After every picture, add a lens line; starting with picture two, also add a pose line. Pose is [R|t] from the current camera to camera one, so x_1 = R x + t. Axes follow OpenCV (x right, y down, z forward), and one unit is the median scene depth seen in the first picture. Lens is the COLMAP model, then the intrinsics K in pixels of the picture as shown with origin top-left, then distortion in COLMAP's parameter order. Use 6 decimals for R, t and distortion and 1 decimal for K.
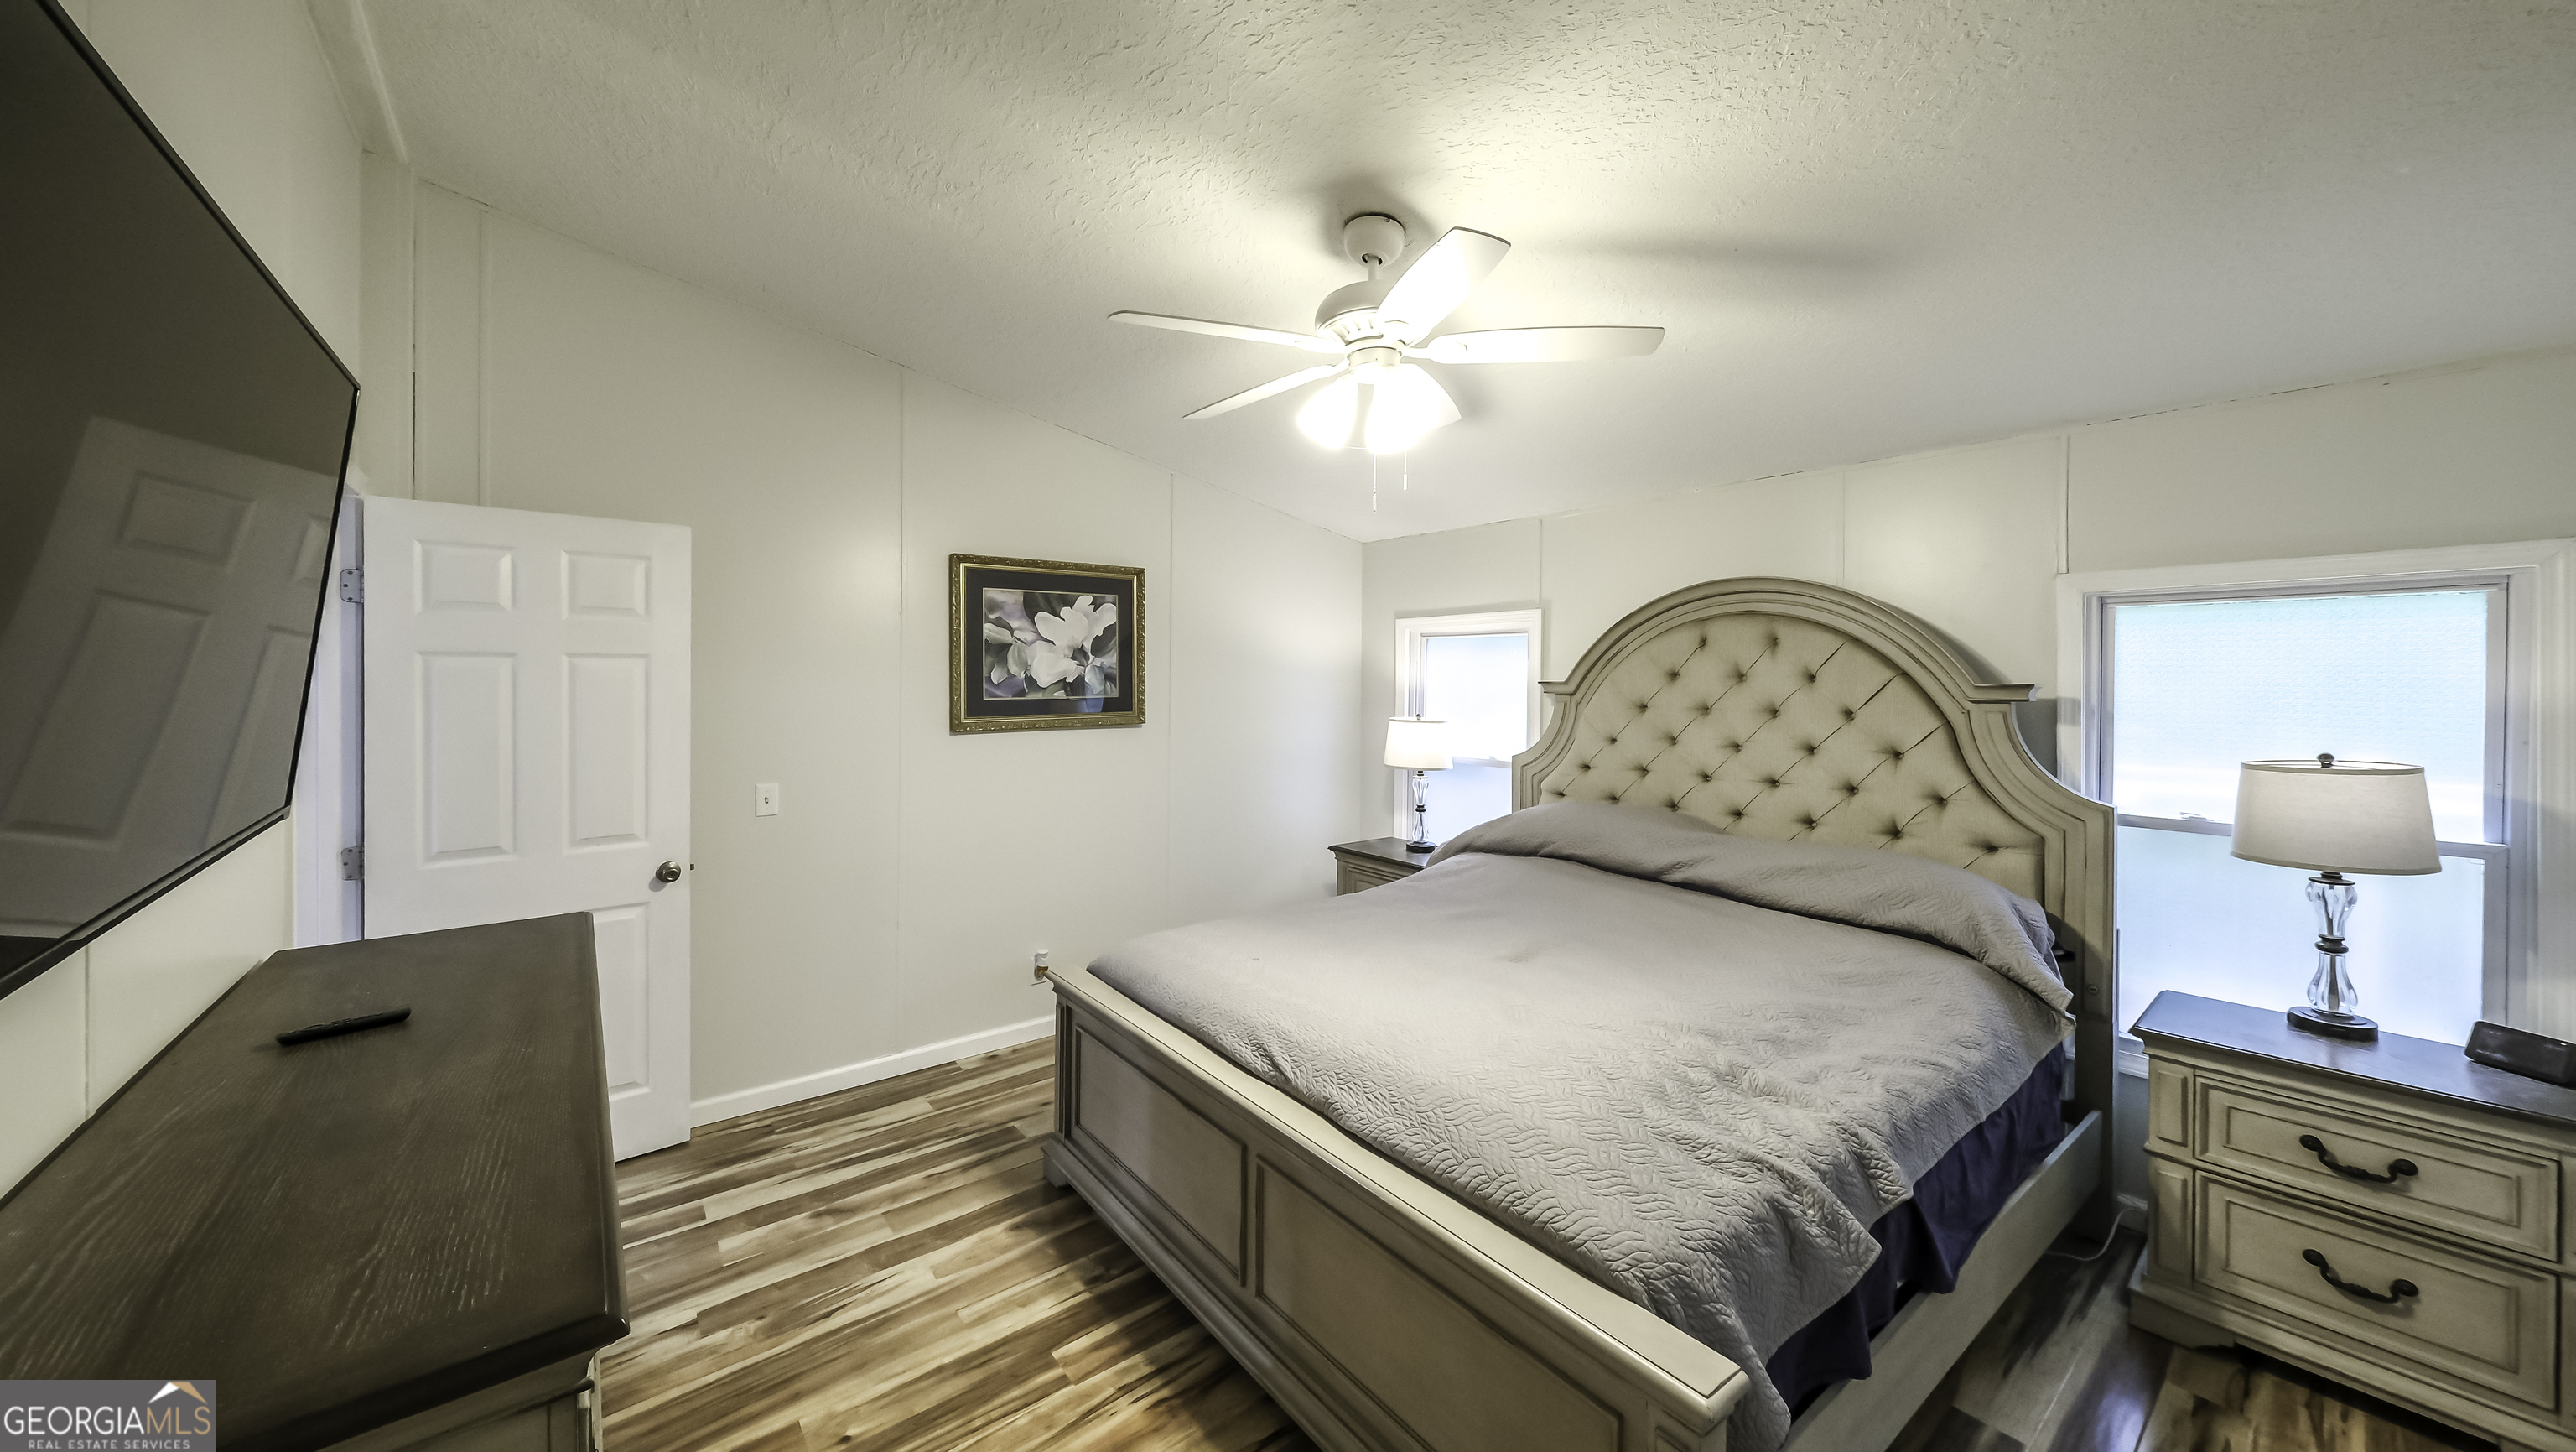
lens RADIAL K [[934.8, 0, 1230.0], [0, 934.8, 687.0], [0, 0, 1]] dist [0.008549, -0.005903]
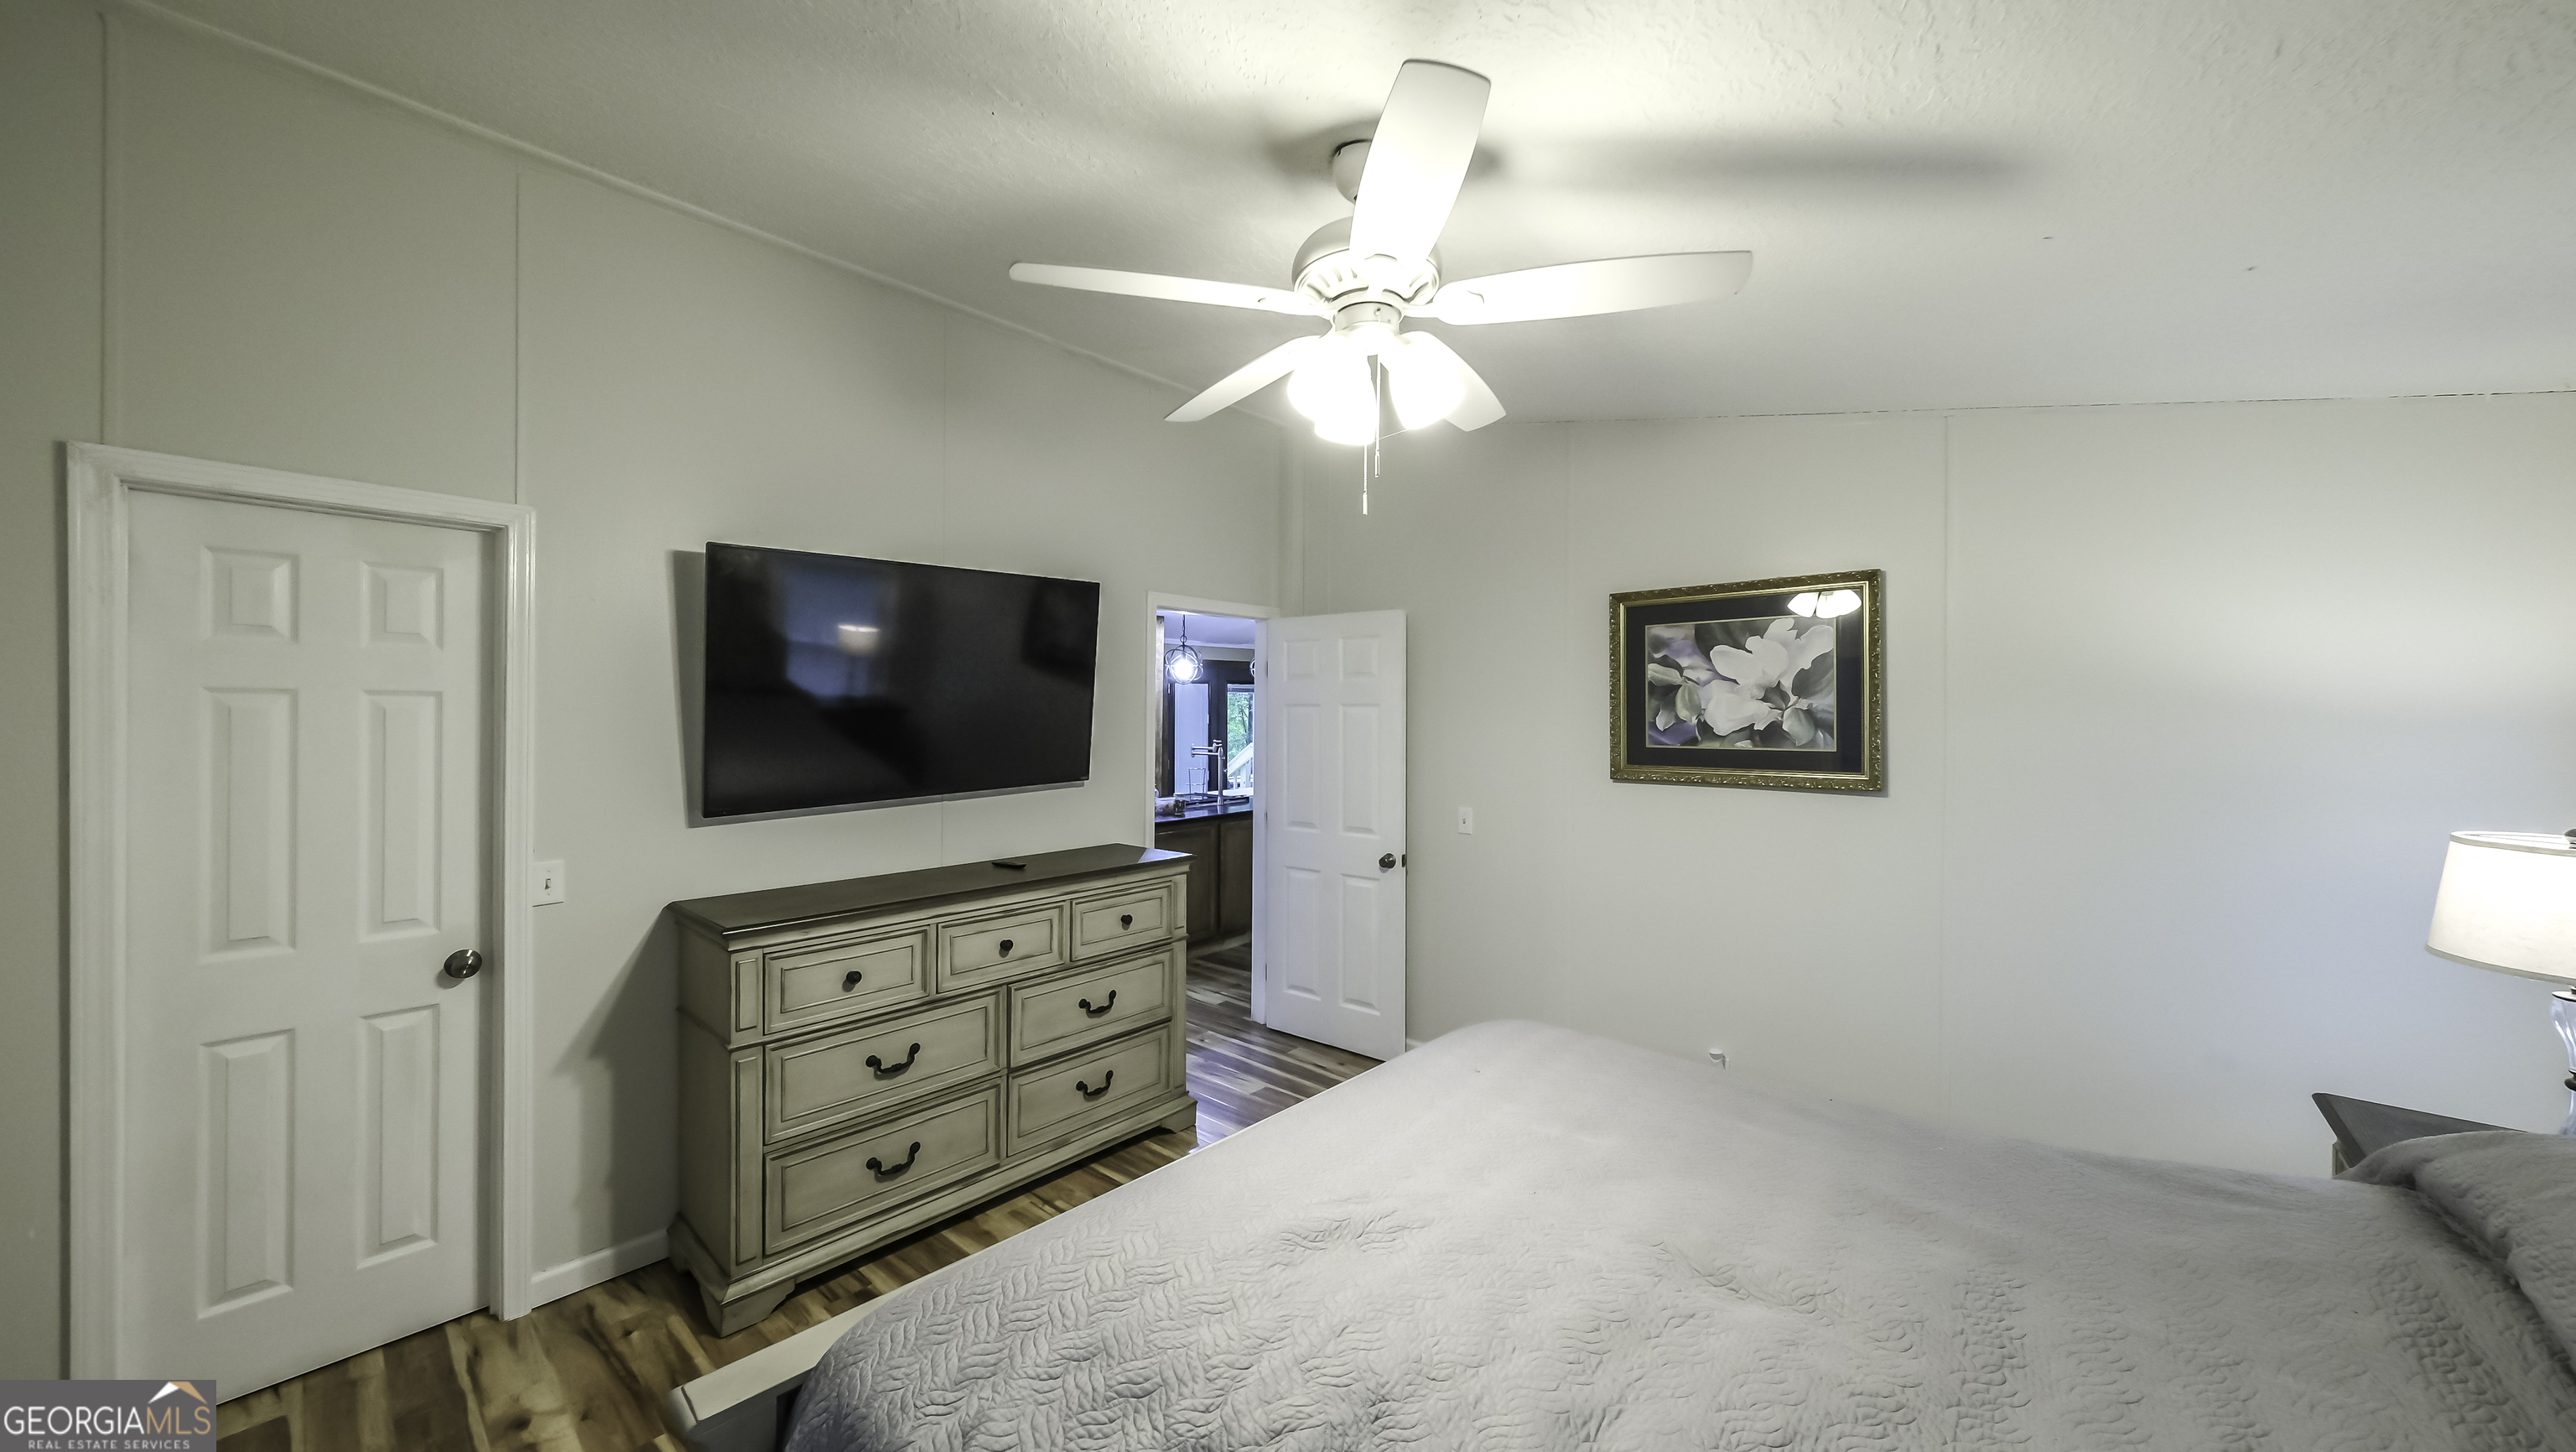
lens RADIAL K [[888.6, 0, 1233.8], [0, 888.6, 719.6], [0, 0, 1]] dist [0.013940, -0.000036]
pose [[0.173735, 0.004755, -0.984781, 0.529187], [-0.020332, 0.999793, 0.001240, -0.006112], [0.984583, 0.019807, 0.173796, 0.447122]]
